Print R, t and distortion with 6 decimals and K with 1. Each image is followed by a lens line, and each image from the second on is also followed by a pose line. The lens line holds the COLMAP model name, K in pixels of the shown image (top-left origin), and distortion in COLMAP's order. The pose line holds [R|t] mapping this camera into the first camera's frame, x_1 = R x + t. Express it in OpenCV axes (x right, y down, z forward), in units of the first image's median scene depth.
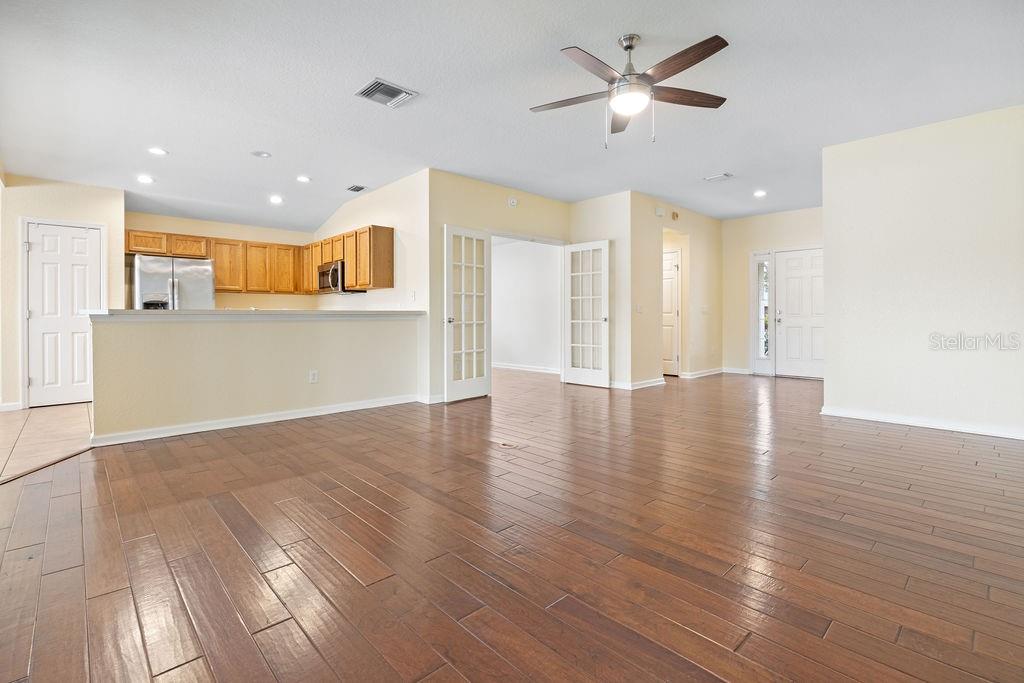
lens RADIAL K [[467.7, 0, 513.2], [0, 467.7, 318.1], [0, 0, 1]] dist [0.000594, 0.000022]
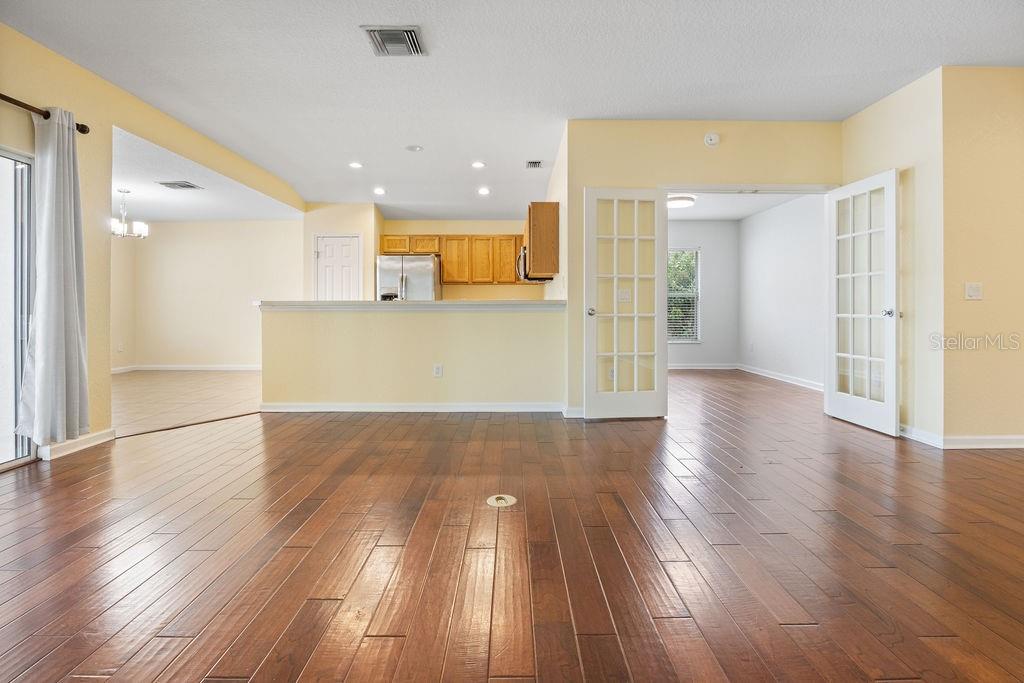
lens RADIAL K [[490.6, 0, 514.3], [0, 490.6, 309.6], [0, 0, 1]] dist [-0.010779, 0.000402]
pose [[0.737645, 0.004503, -0.675174, 0.266346], [-0.004153, 0.999989, 0.002132, -0.000217], [0.675176, 0.001231, 0.737656, 0.277731]]
